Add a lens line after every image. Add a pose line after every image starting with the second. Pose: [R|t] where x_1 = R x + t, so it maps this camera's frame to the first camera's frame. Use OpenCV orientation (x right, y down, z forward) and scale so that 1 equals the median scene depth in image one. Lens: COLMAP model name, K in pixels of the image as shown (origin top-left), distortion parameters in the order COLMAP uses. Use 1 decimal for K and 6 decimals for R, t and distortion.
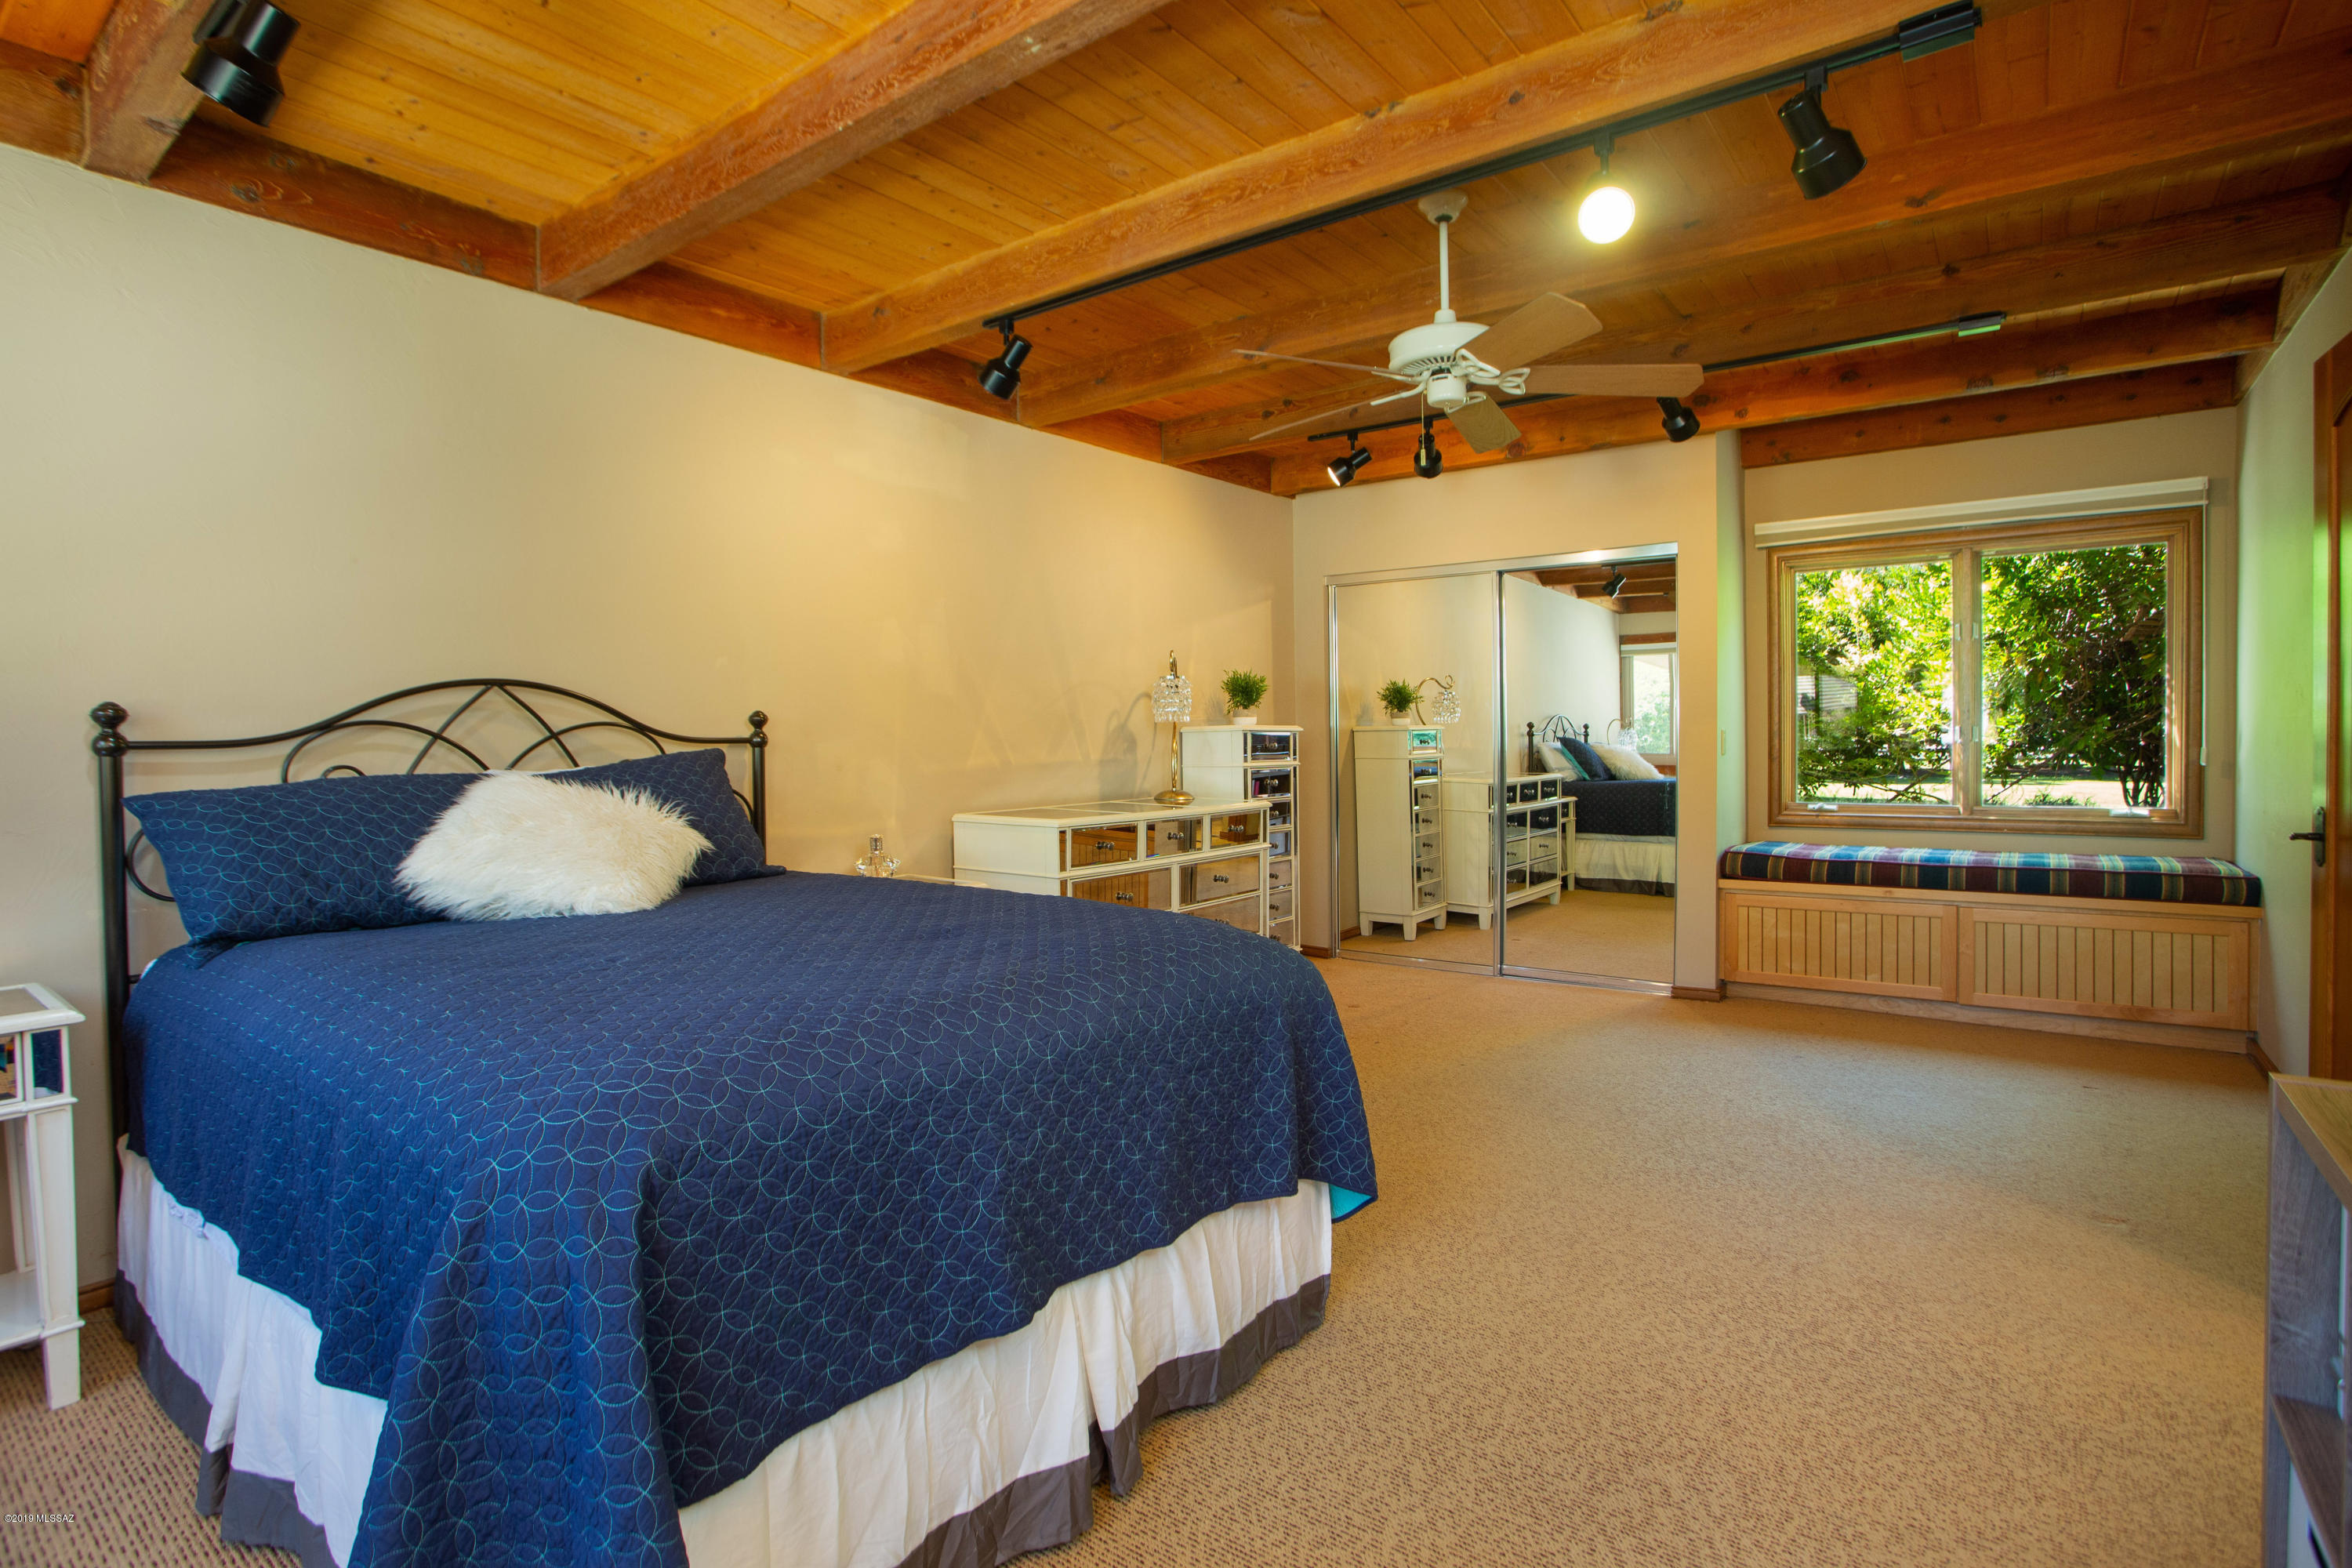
lens RADIAL K [[1160.7, 0, 1193.7], [0, 1160.7, 774.2], [0, 0, 1]] dist [-0.004653, -0.000572]
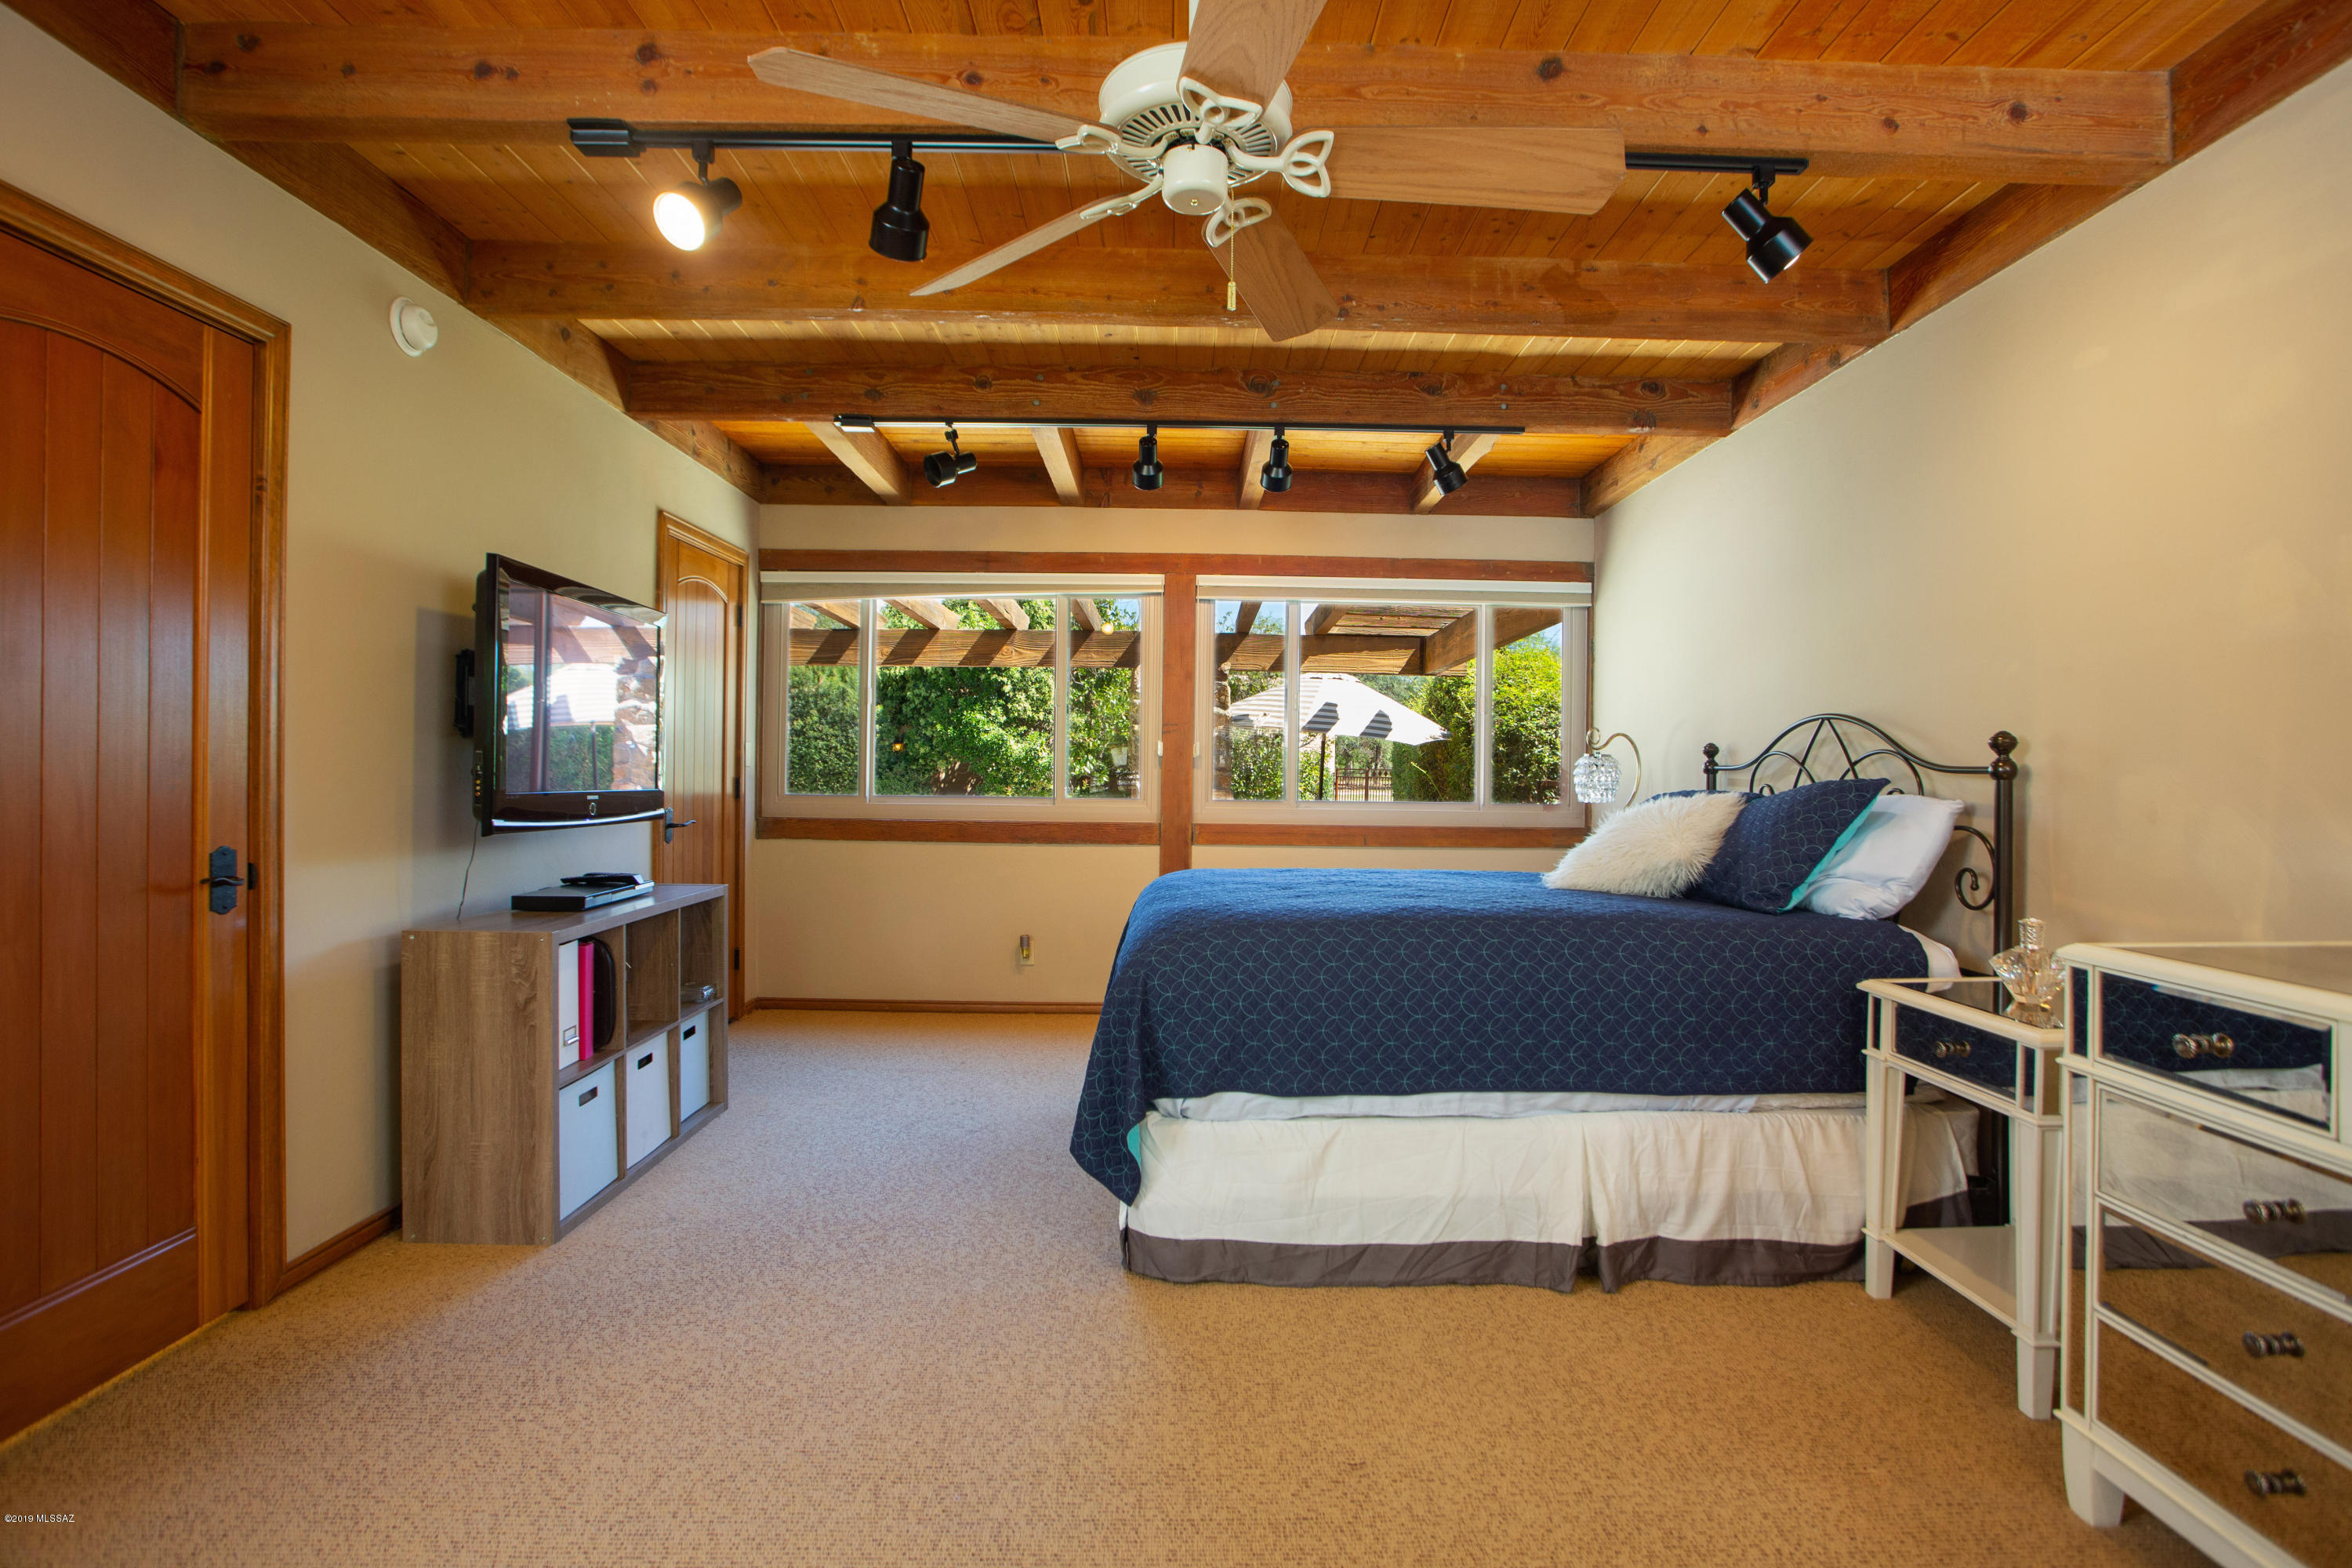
lens RADIAL K [[1160.7, 0, 1190.9], [0, 1160.7, 770.8], [0, 0, 1]] dist [-0.004653, -0.000572]
pose [[-0.790235, 0.005833, -0.612776, 0.598468], [-0.021269, 0.999091, 0.036939, -0.054053], [0.612435, 0.042224, -0.789393, 1.513408]]
